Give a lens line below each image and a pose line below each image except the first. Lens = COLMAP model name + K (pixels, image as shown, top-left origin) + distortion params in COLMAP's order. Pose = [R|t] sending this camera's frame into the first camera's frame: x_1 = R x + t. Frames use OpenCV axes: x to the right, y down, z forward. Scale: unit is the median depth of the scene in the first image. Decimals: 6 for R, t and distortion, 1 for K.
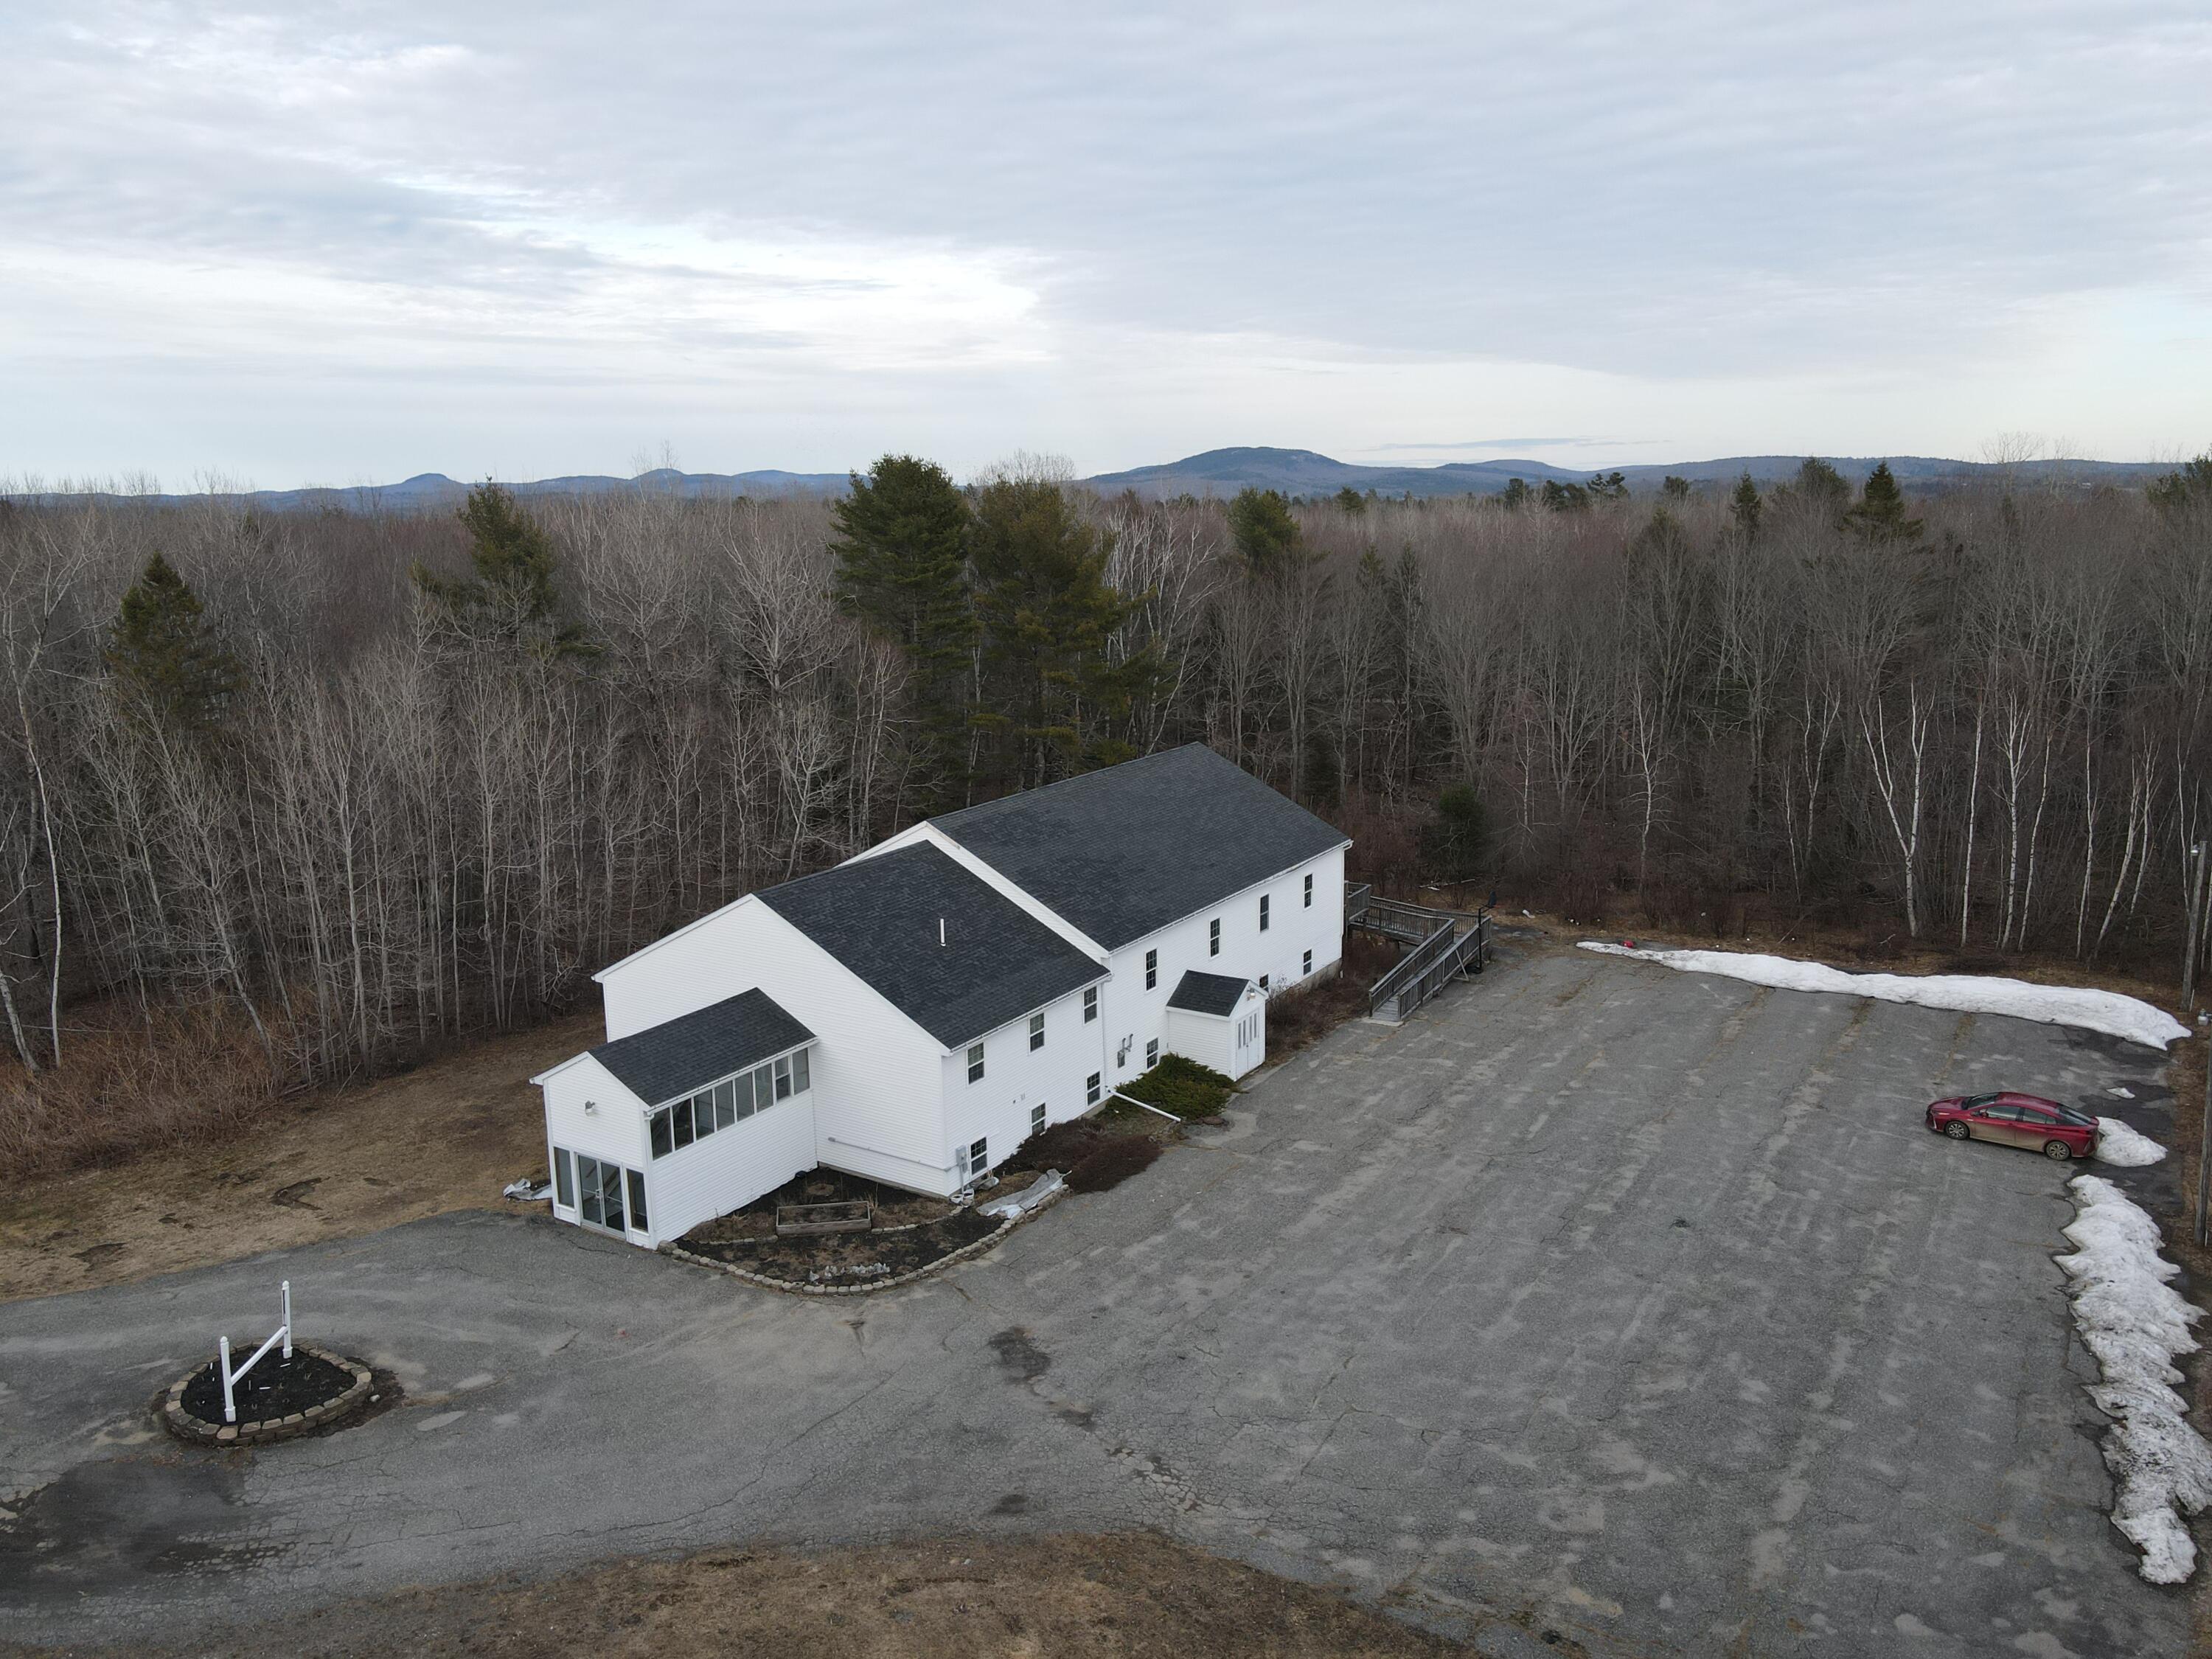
lens RADIAL K [[1624.3, 0, 1106.0], [0, 1624.3, 829.5], [0, 0, 1]] dist [0.008991, 0.006081]
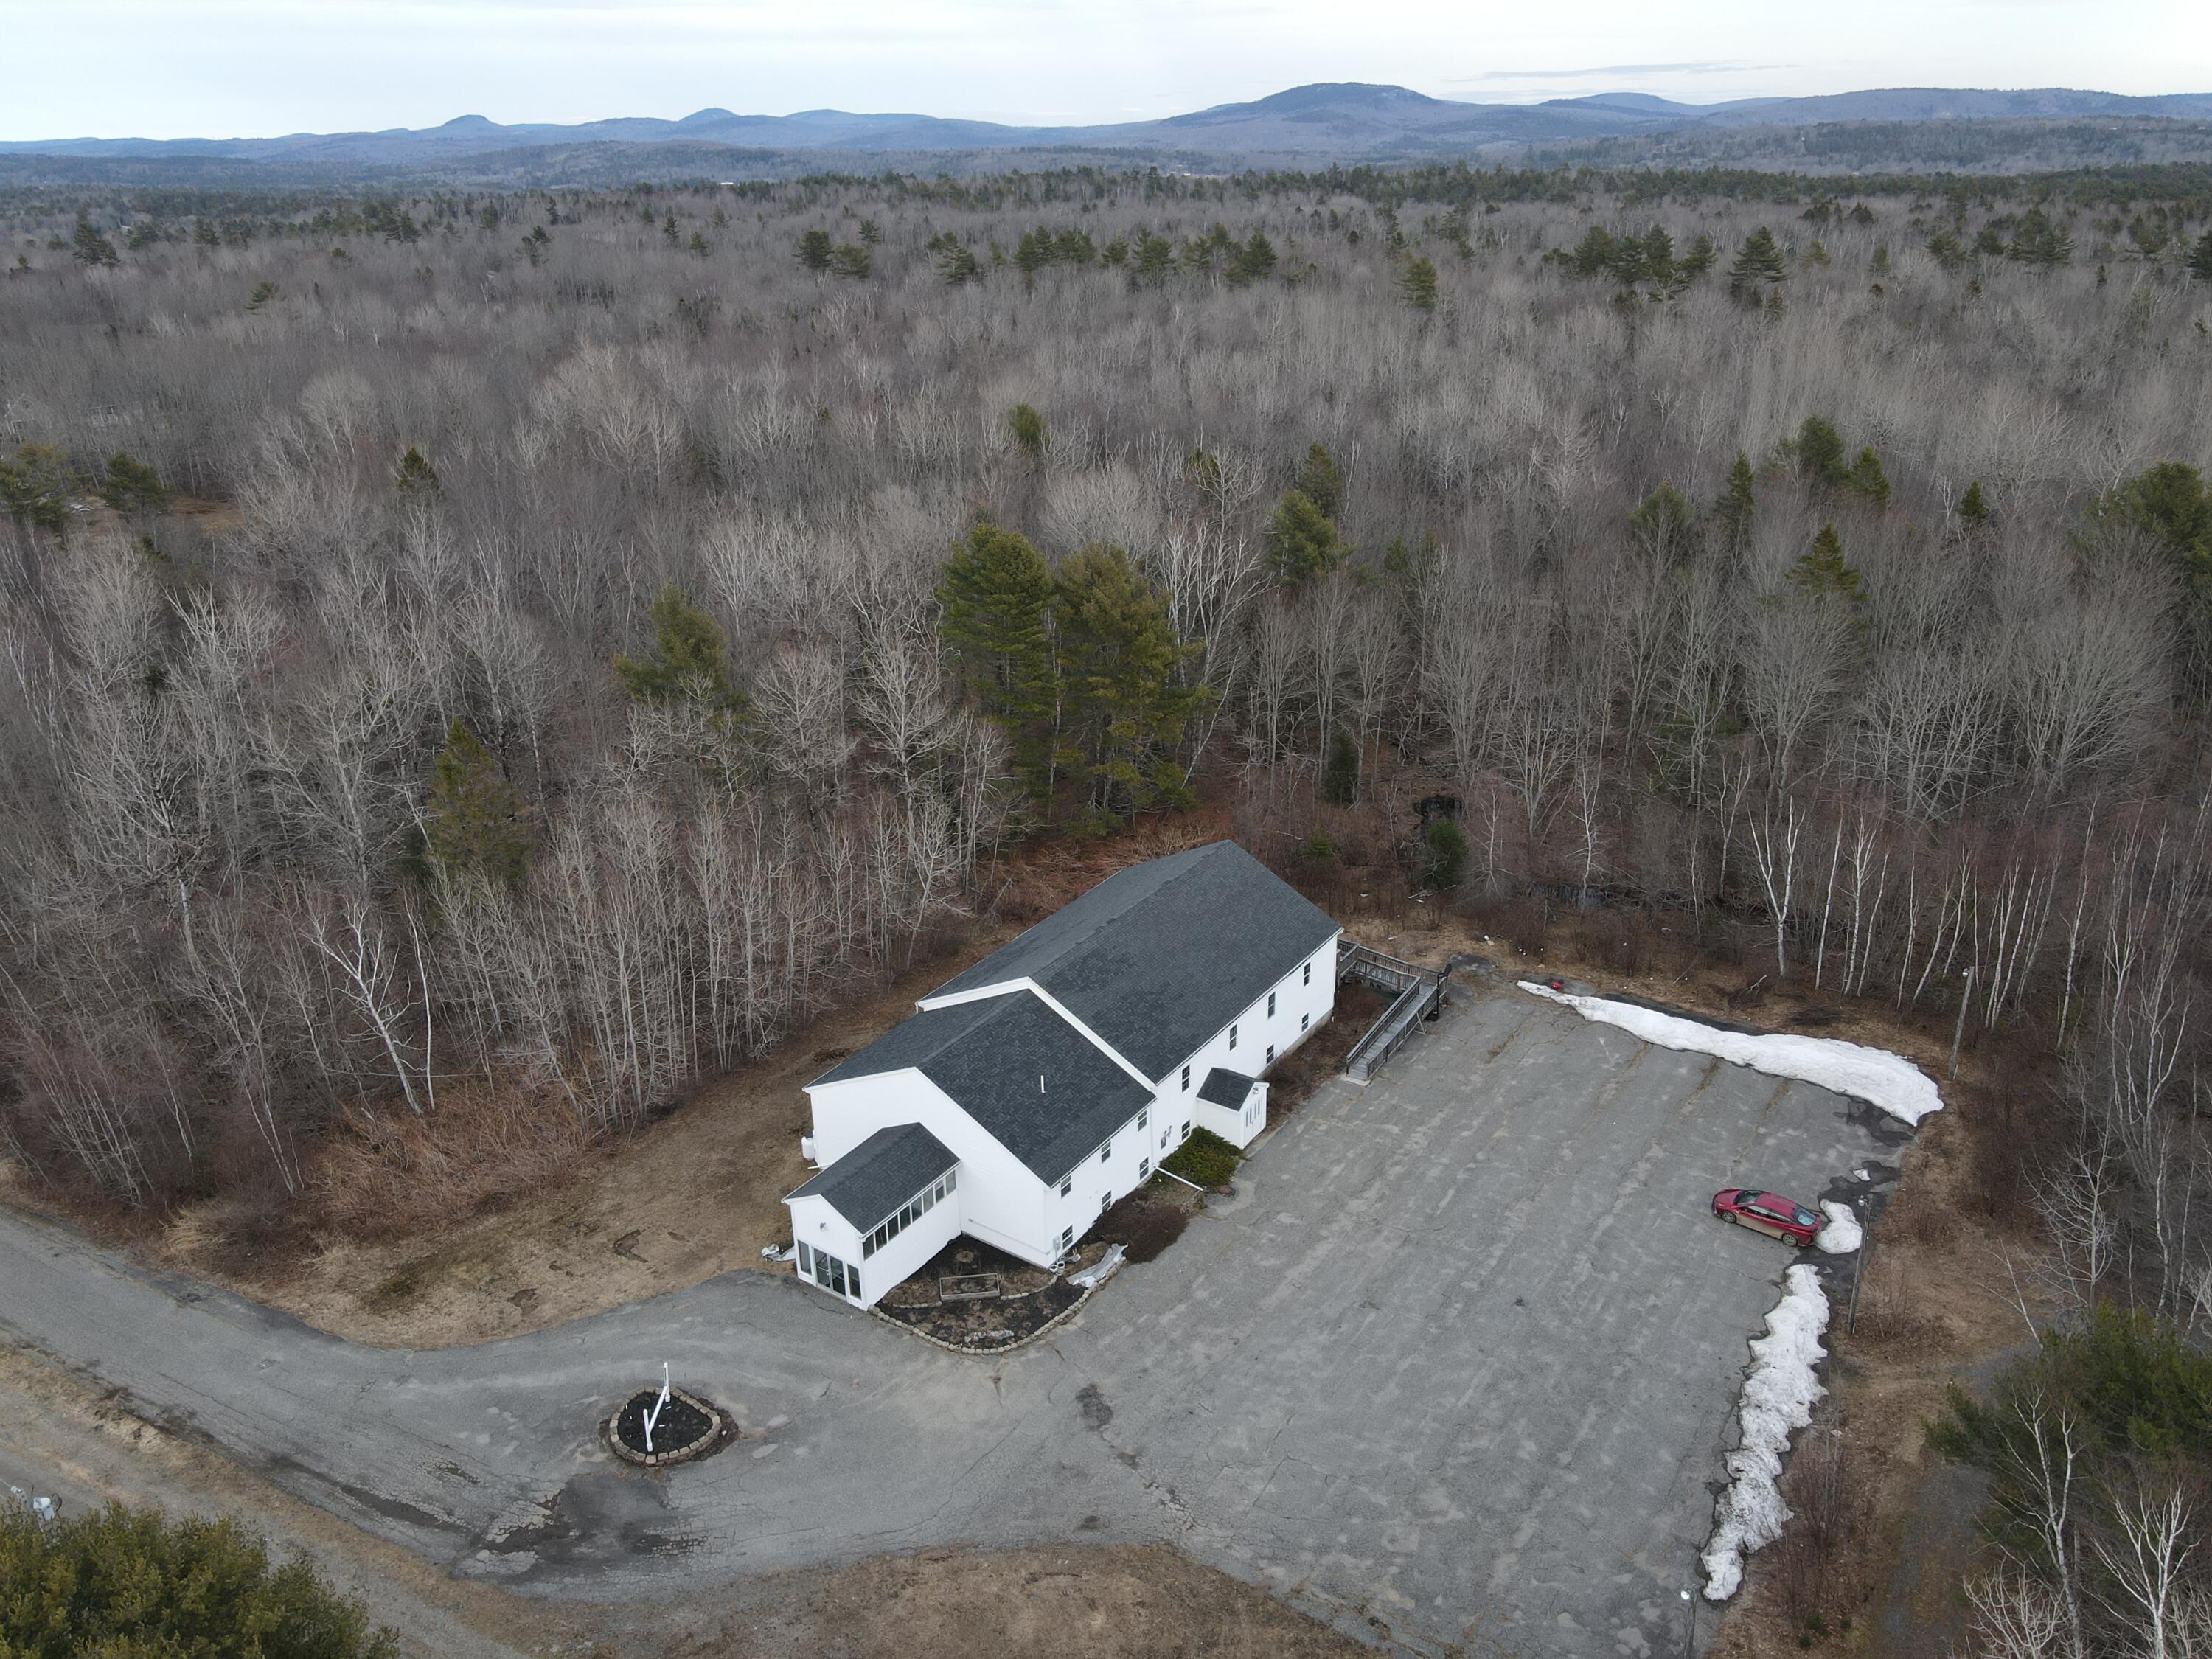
lens RADIAL K [[1628.4, 0, 1106.0], [0, 1628.4, 829.5], [0, 0, 1]] dist [-0.016313, 0.059502]
pose [[0.999099, 0.014374, -0.039942, 0.015282], [-0.006096, 0.979758, 0.200092, -0.524887], [0.042009, -0.199668, 0.978963, -0.460067]]
